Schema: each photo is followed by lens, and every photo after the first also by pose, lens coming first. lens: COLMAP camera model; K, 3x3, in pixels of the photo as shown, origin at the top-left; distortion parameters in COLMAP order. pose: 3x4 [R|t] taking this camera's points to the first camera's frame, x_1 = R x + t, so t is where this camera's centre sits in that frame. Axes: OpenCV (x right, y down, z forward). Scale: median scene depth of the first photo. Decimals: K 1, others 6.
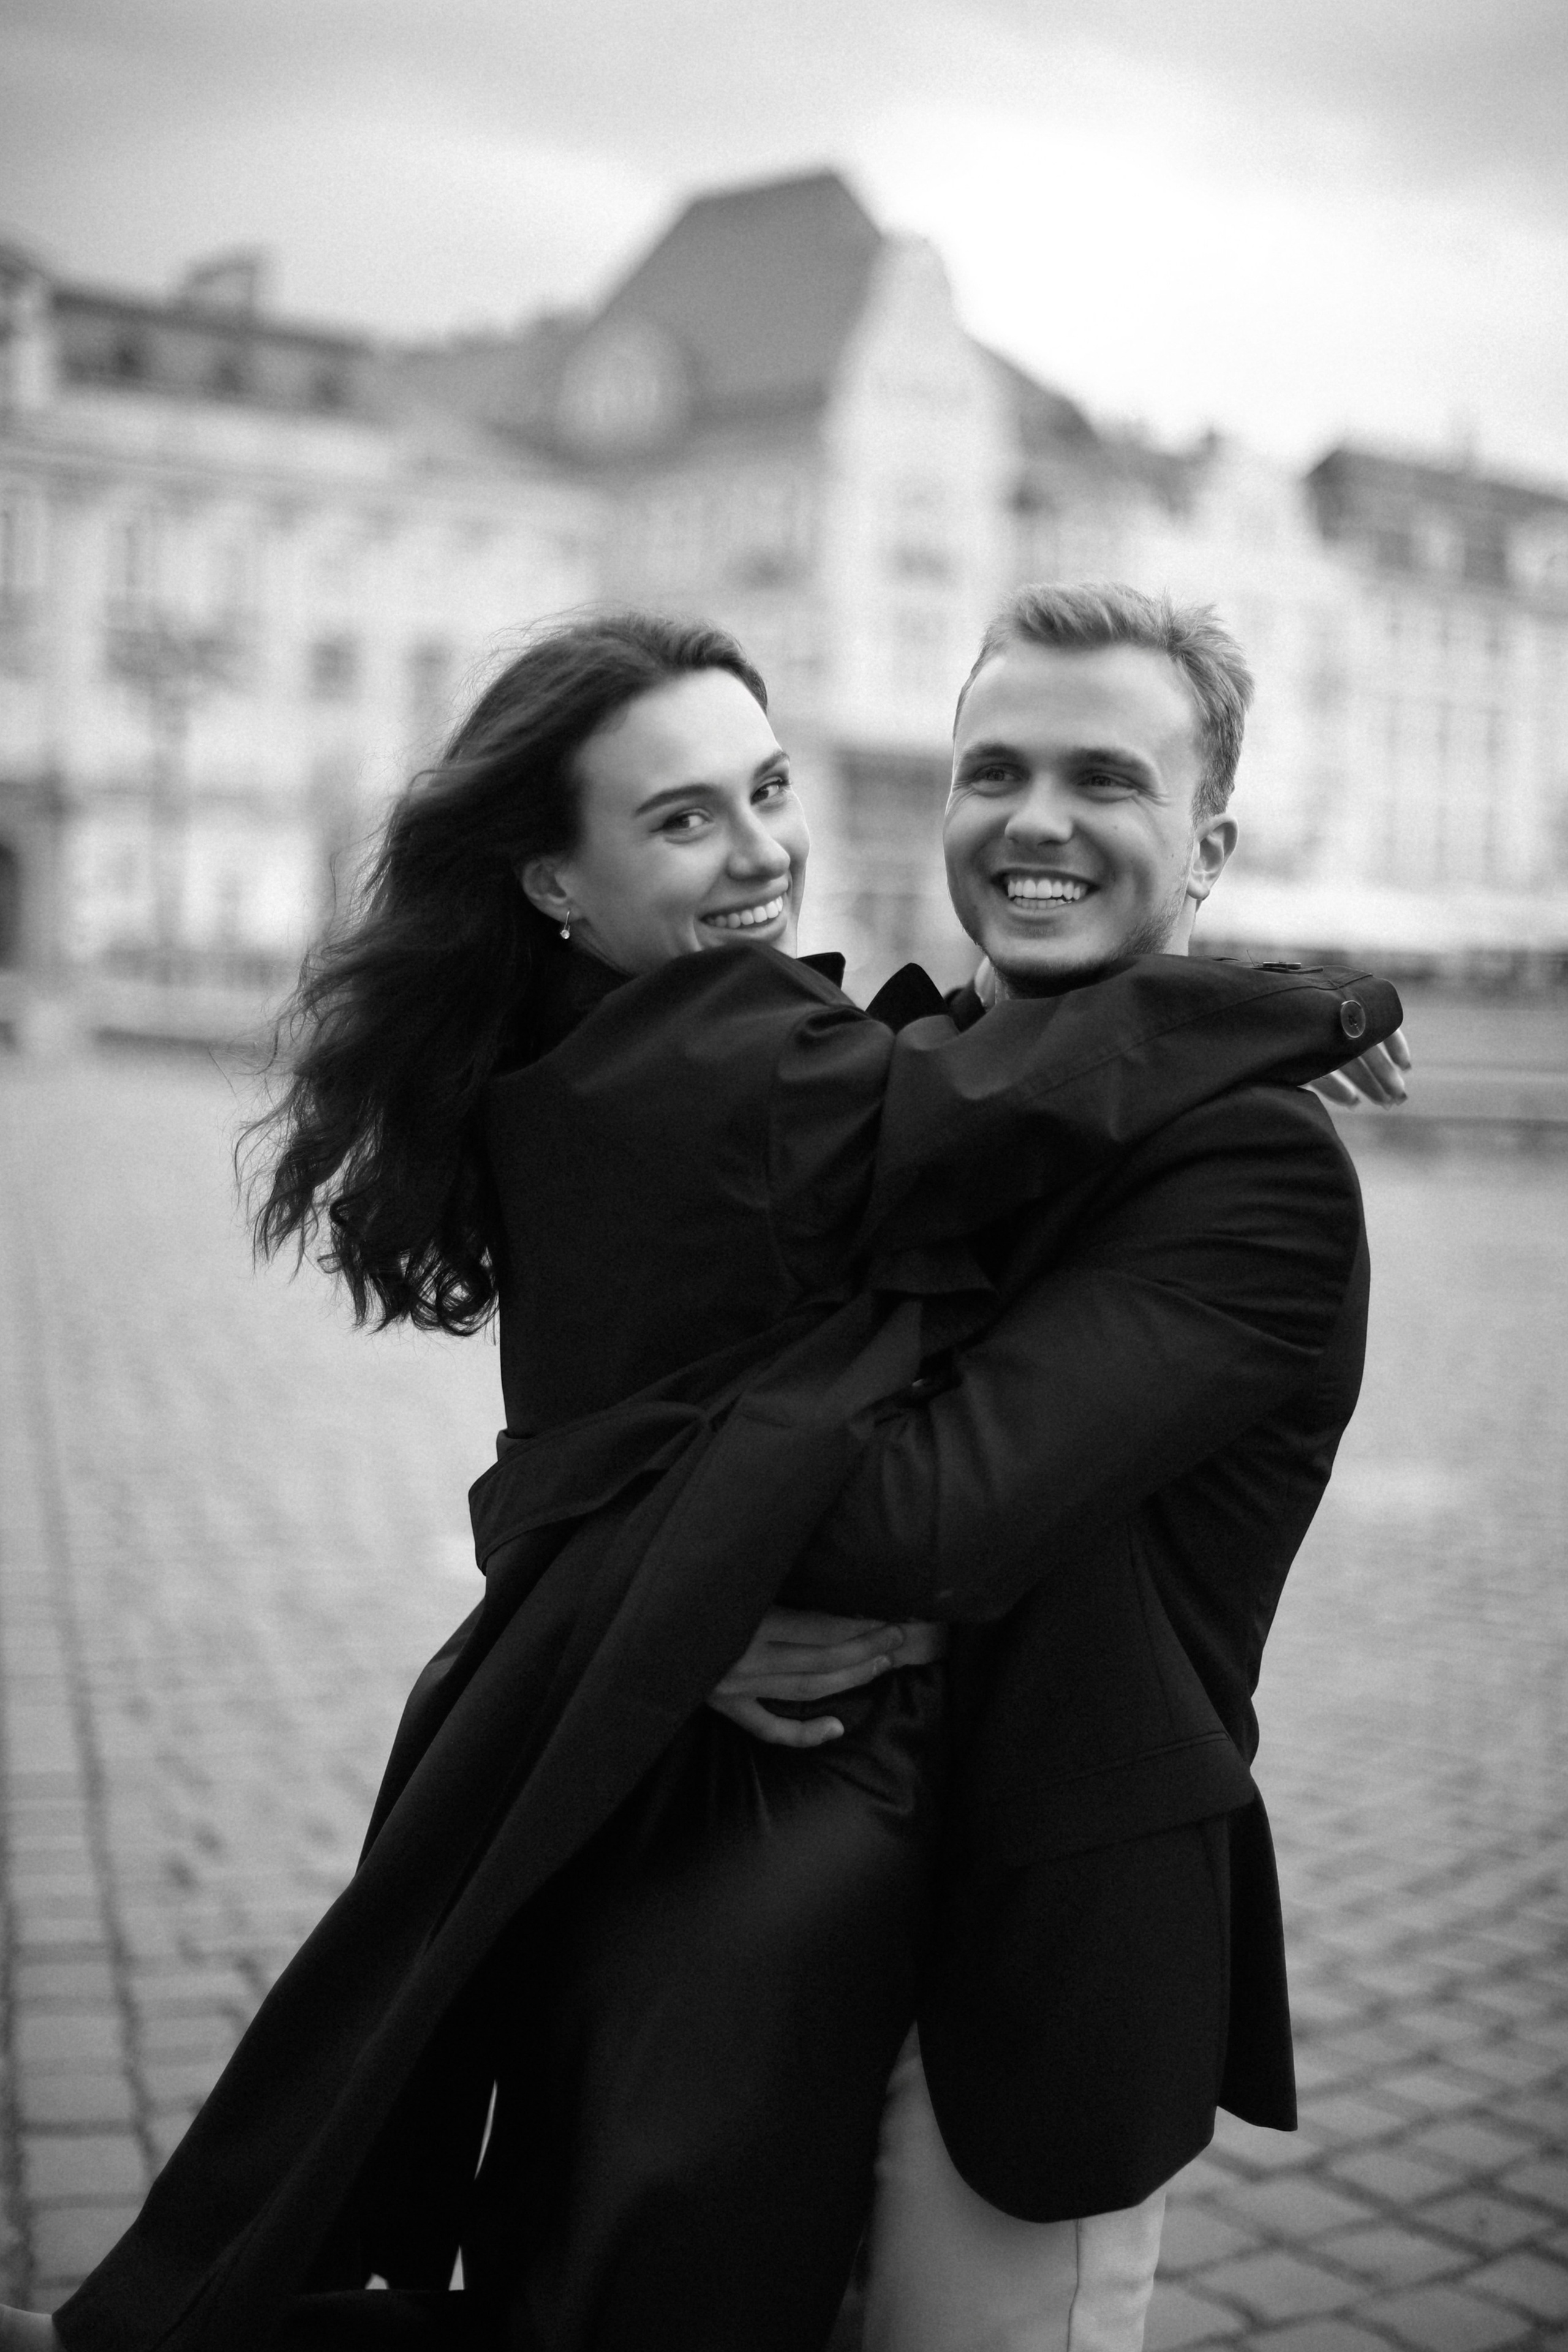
lens RADIAL K [[3364.9, 0, 867.2], [0, 3364.9, 1174.6], [0, 0, 1]] dist [-0.094163, -0.002155]
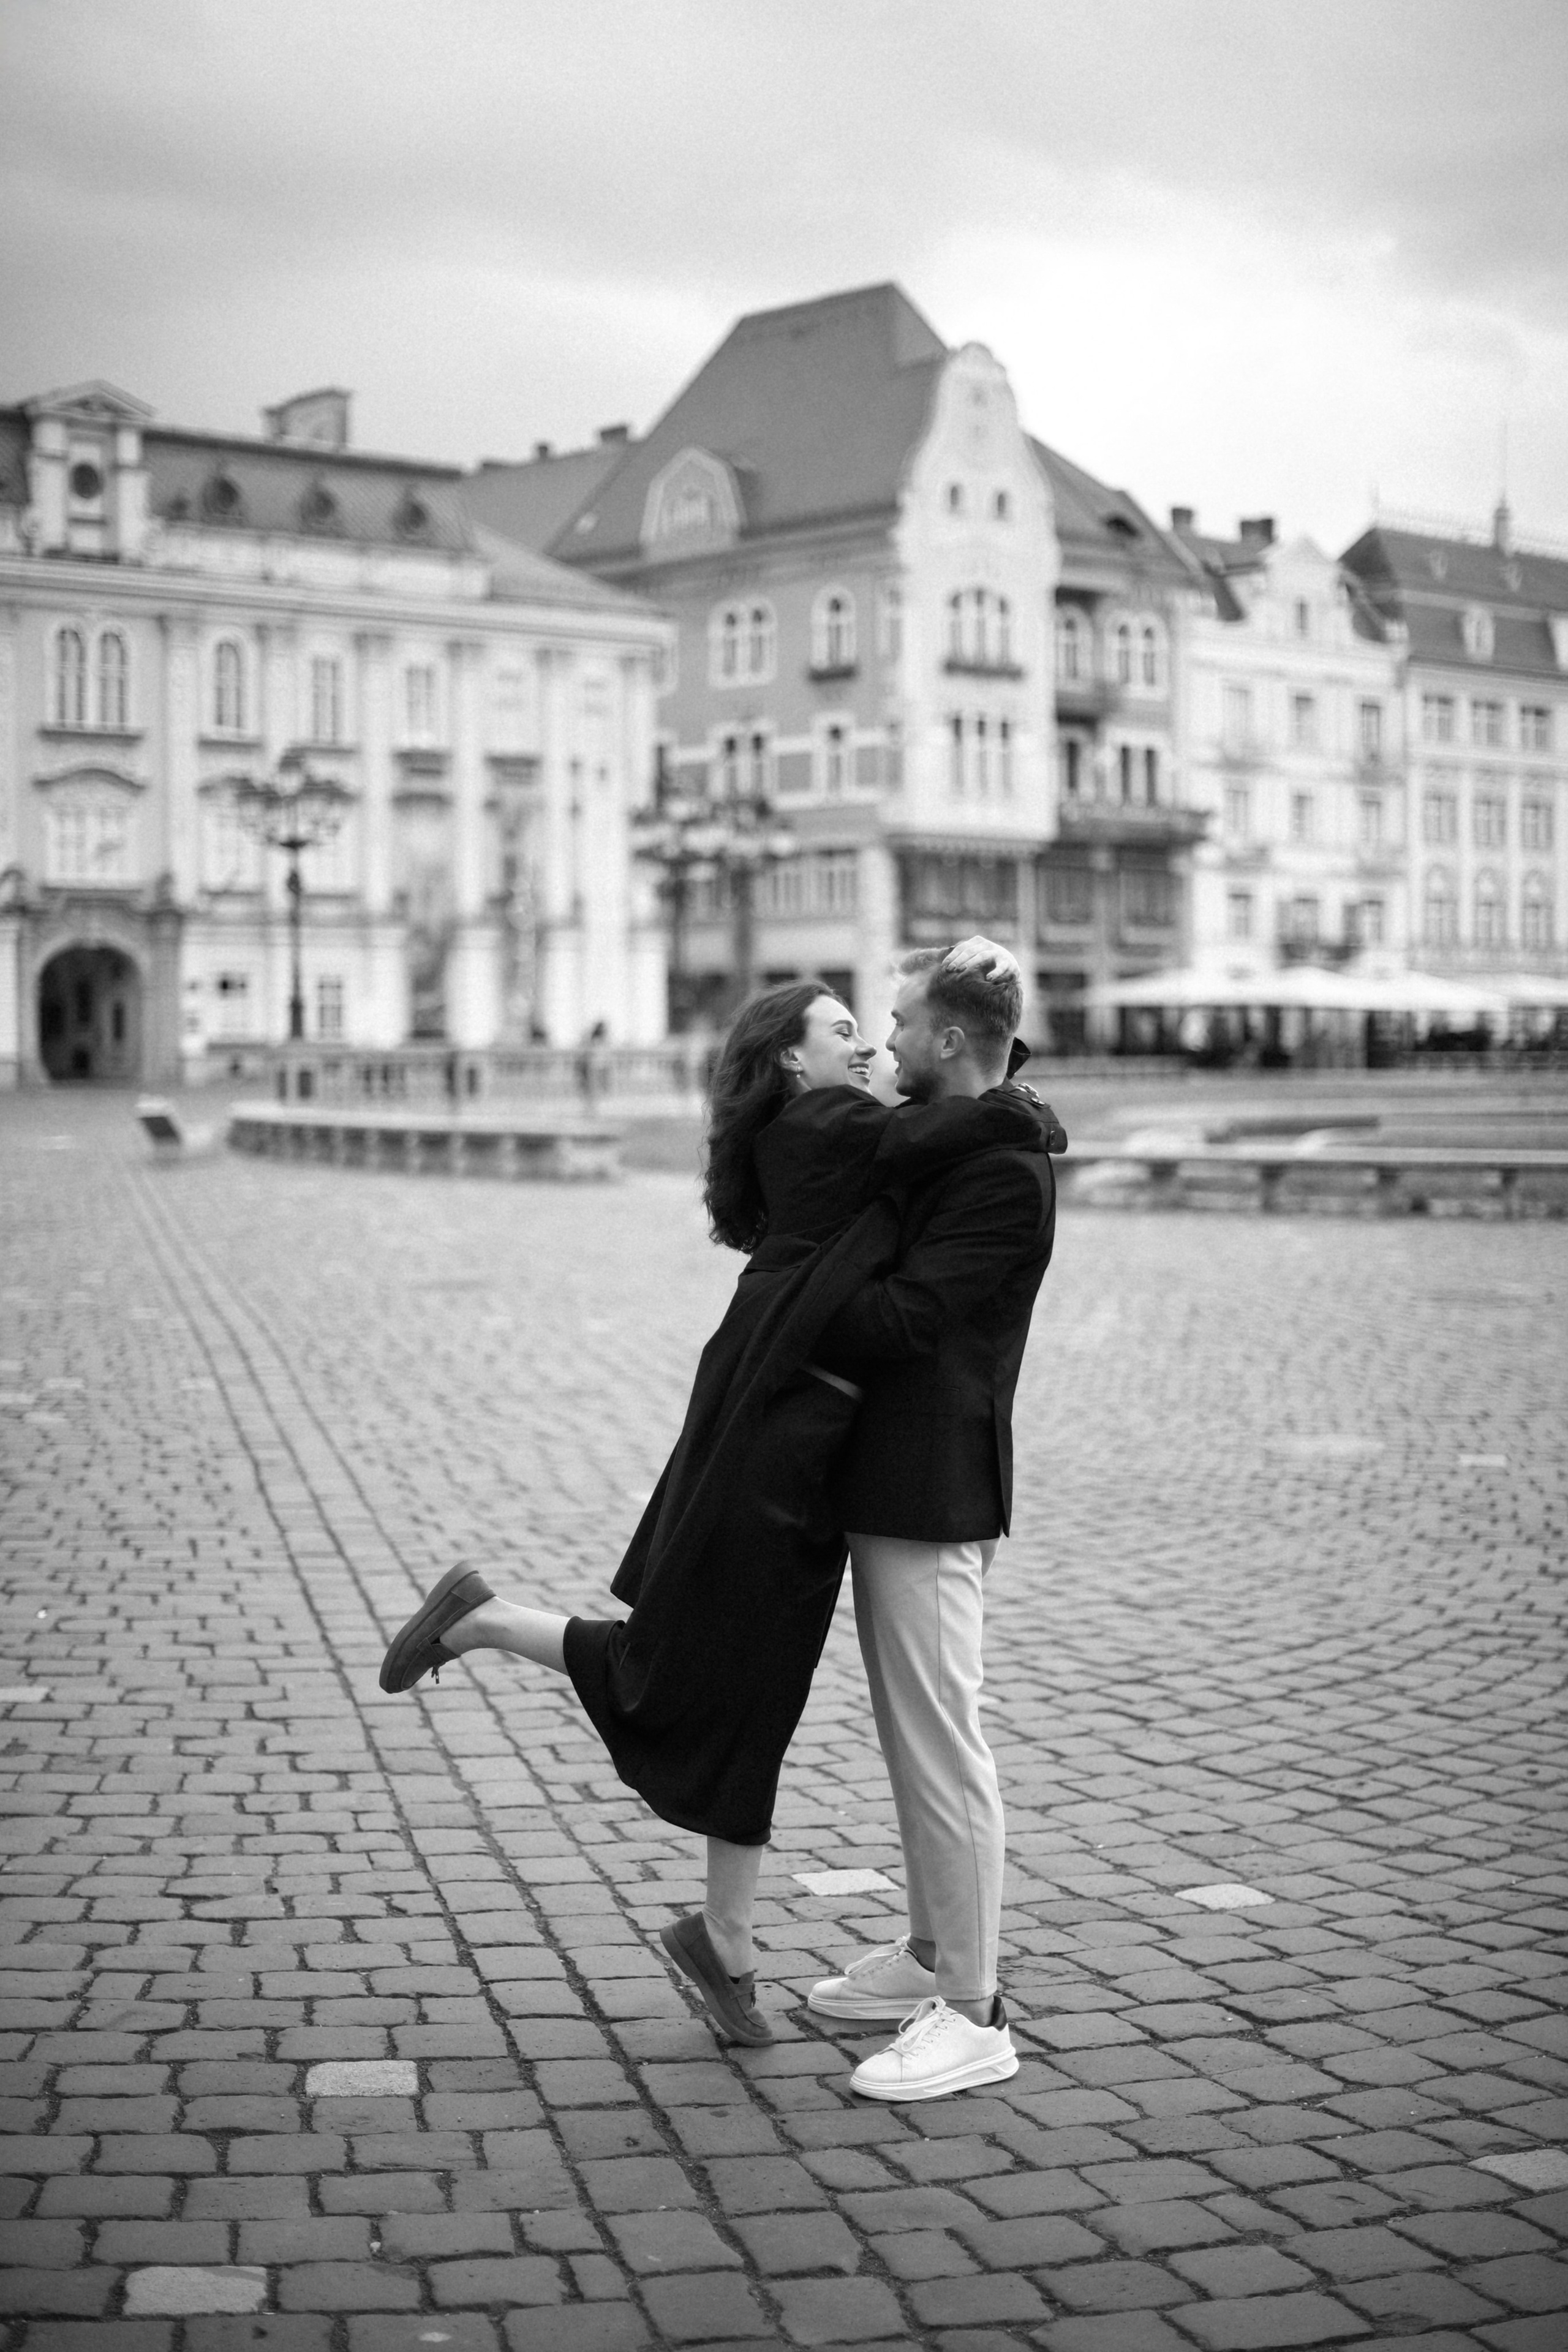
lens RADIAL K [[3448.3, 0, 786.6], [0, 3448.3, 1174.4], [0, 0, 1]] dist [-0.134824, 0.221358]
pose [[0.998768, -0.022933, -0.044017, 0.000578], [0.021805, 0.999426, -0.025931, 0.002589], [0.044586, 0.024940, 0.998694, -0.070543]]
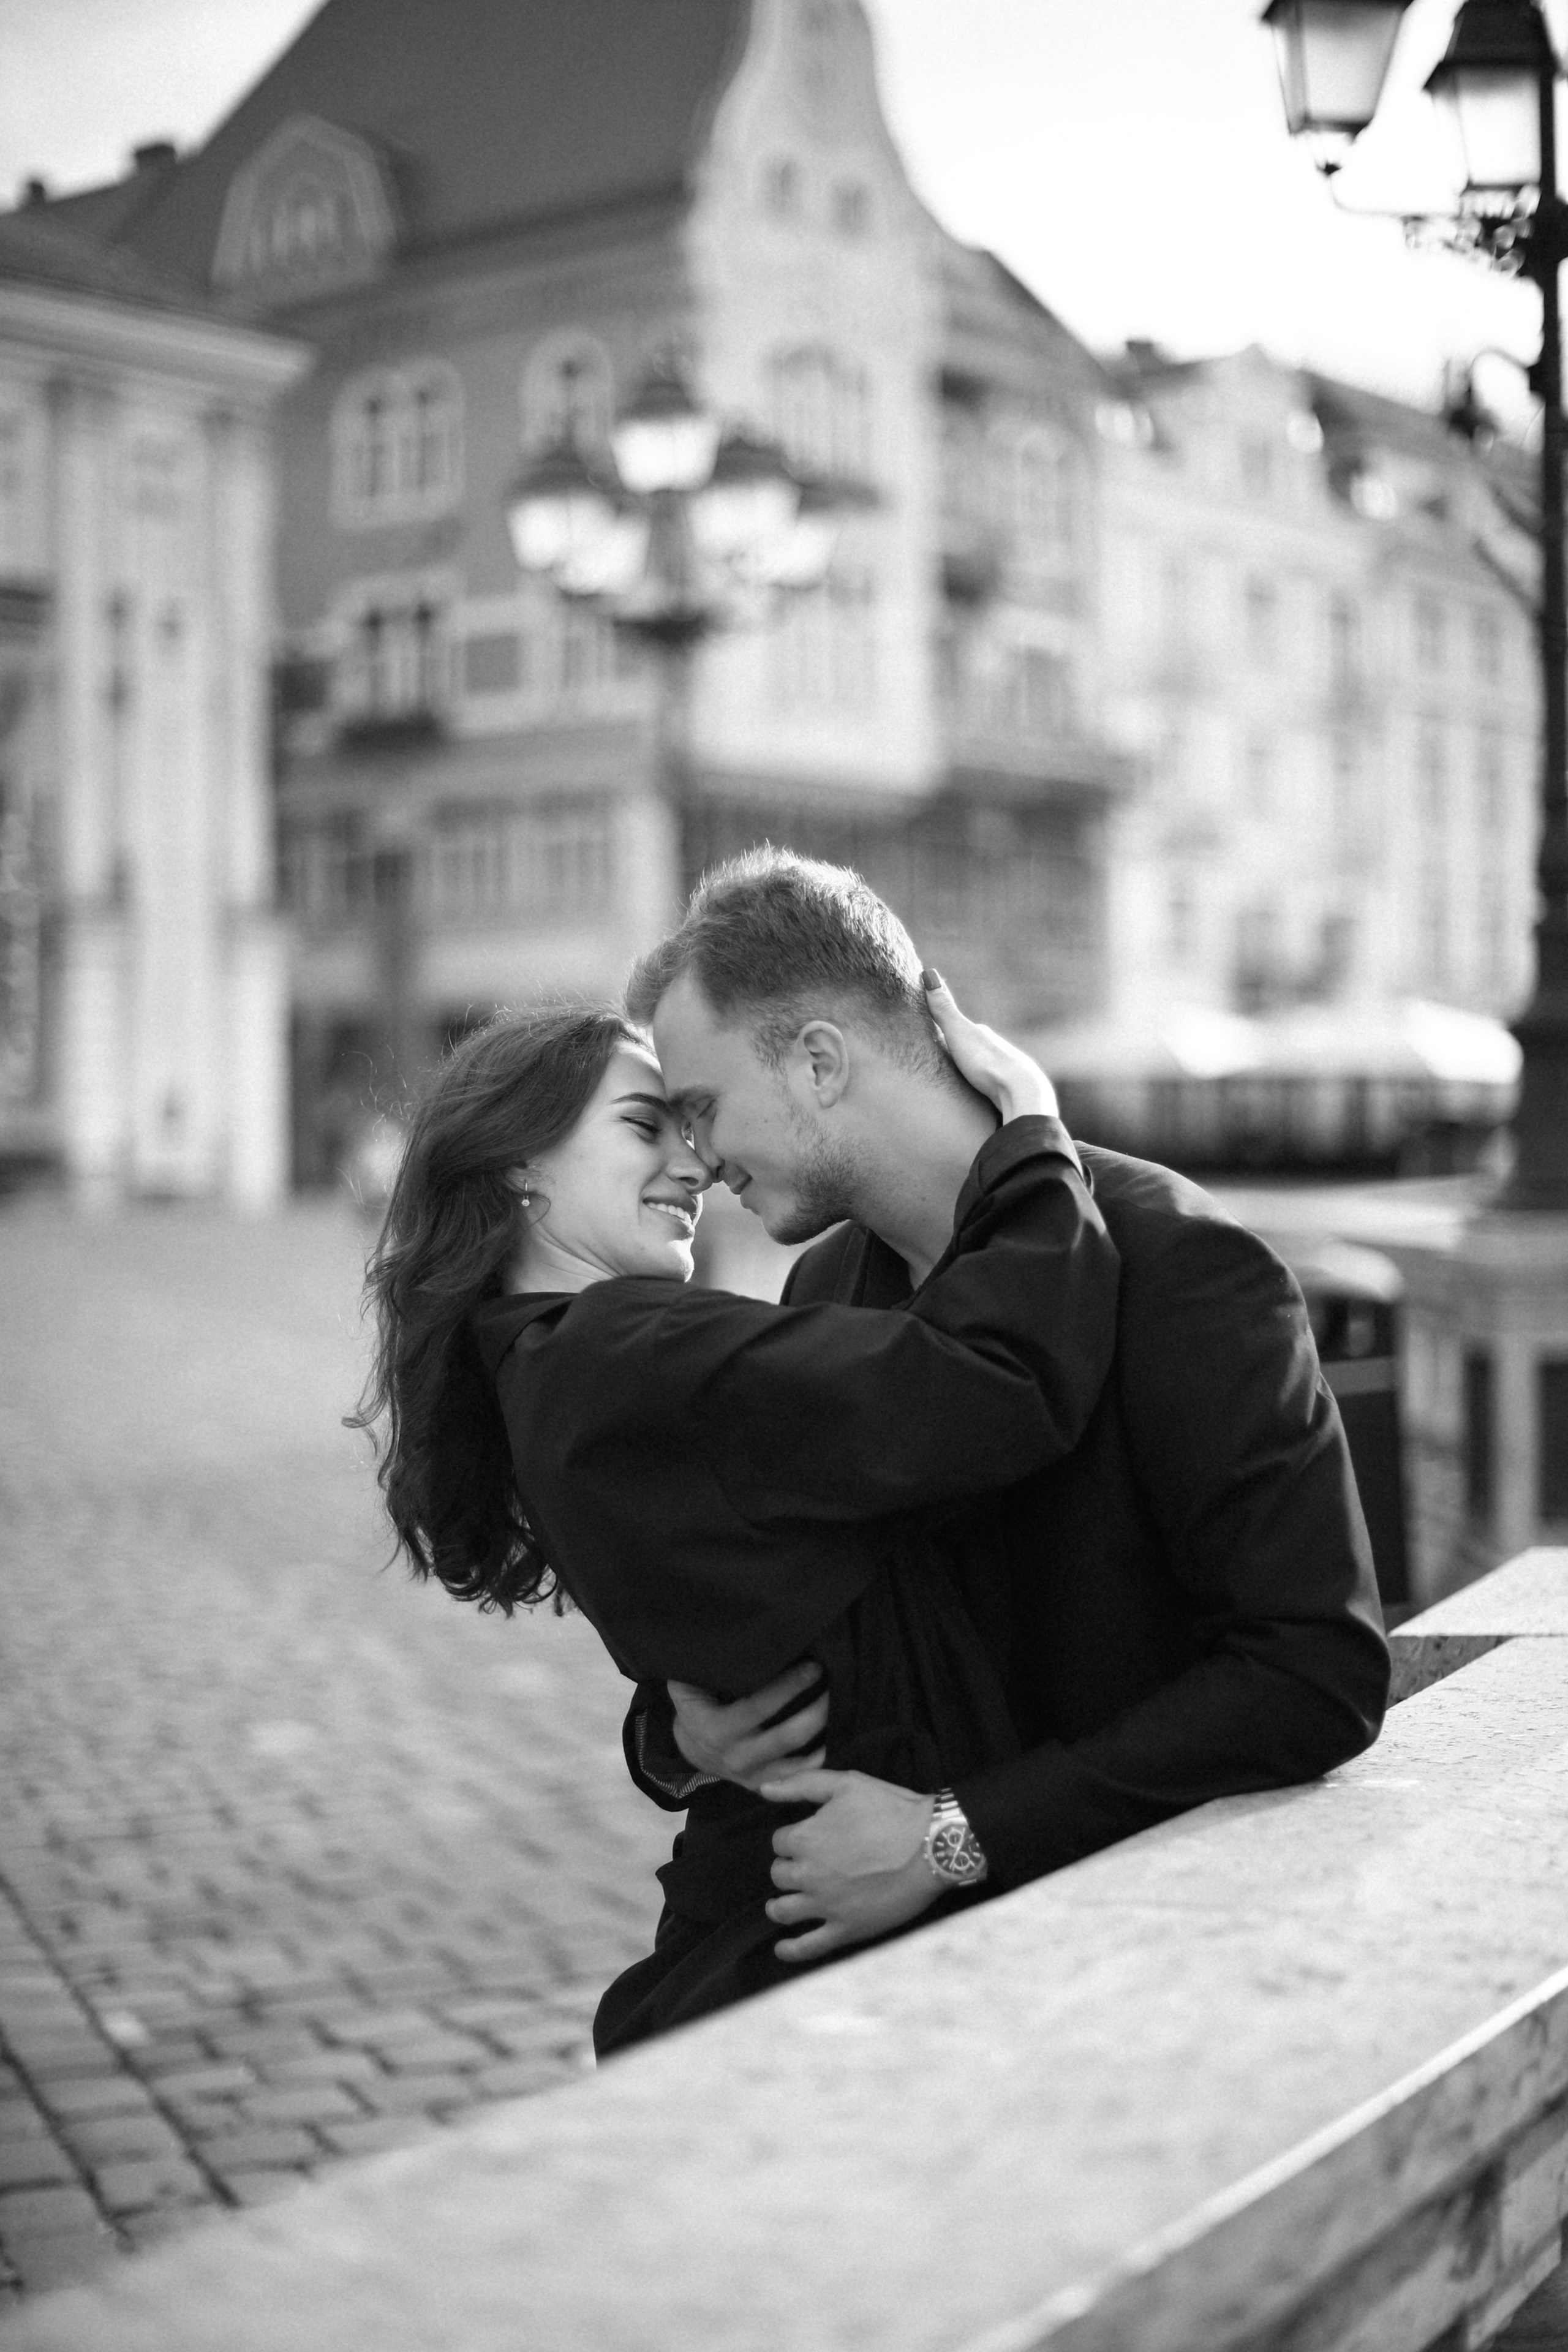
lens RADIAL K [[3448.3, 0, 786.6], [0, 3448.3, 1174.4], [0, 0, 1]] dist [-0.134824, 0.221358]
pose [[0.993704, -0.027368, 0.108646, -0.064306], [0.032040, 0.998625, -0.041493, -0.035710], [-0.107361, 0.044713, 0.993214, 0.433246]]
